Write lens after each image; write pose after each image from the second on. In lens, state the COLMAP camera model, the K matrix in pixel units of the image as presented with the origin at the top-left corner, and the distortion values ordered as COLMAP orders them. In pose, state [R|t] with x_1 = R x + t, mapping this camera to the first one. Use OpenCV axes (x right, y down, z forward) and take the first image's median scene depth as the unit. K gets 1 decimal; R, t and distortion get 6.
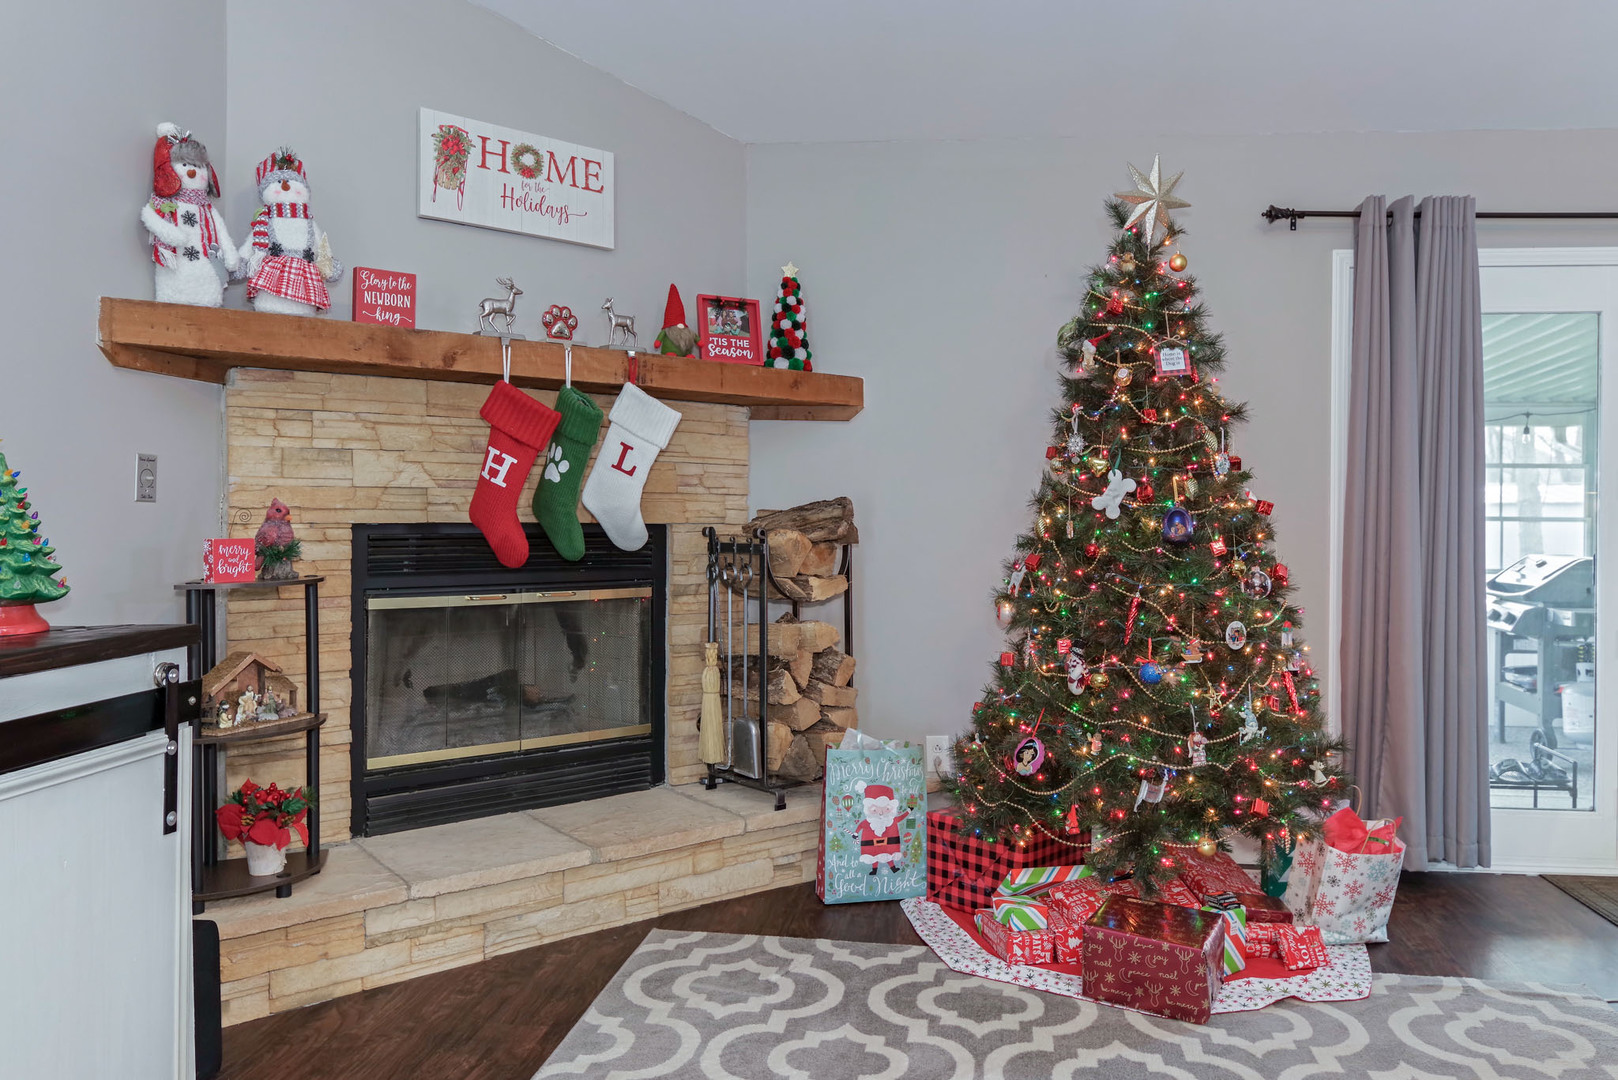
lens RADIAL K [[1186.4, 0, 816.2], [0, 1186.4, 523.5], [0, 0, 1]] dist [0.005387, 0.001040]
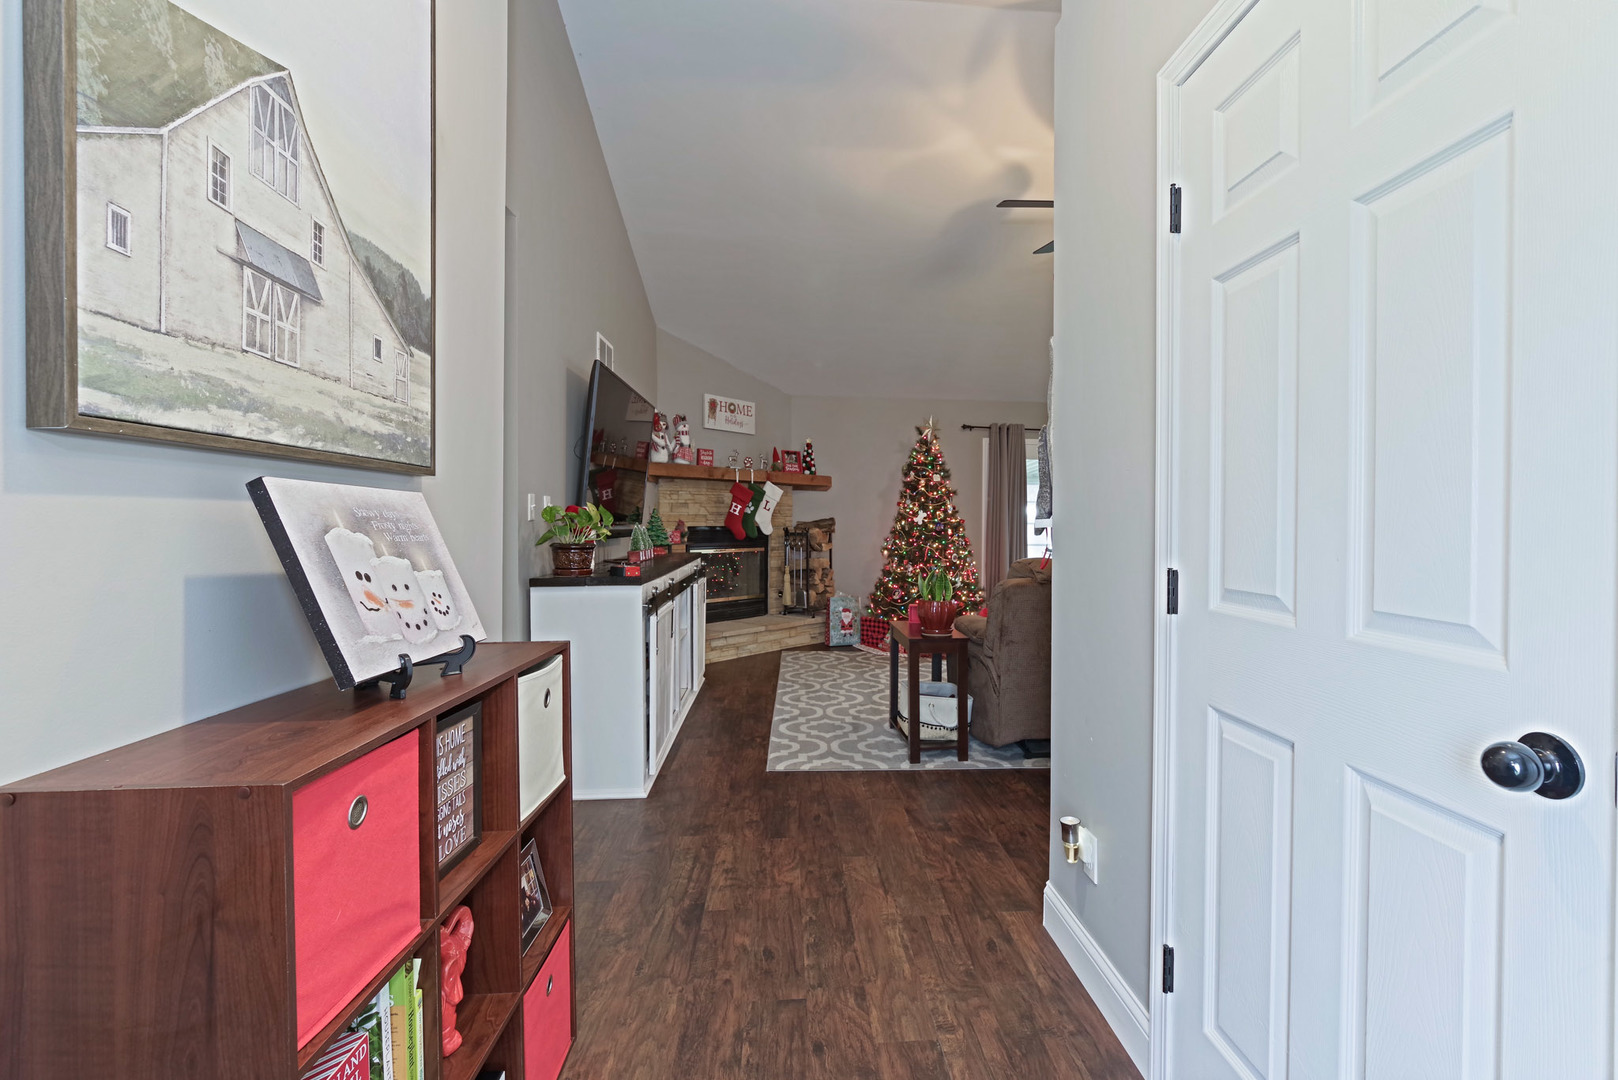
lens RADIAL K [[710.5, 0, 805.1], [0, 710.5, 519.7], [0, 0, 1]] dist [-0.000383, -0.000089]
pose [[0.989309, -0.000226, 0.145835, -0.333908], [0.001515, 0.999961, -0.008728, -0.000077], [-0.145827, 0.008855, 0.989270, -0.866131]]
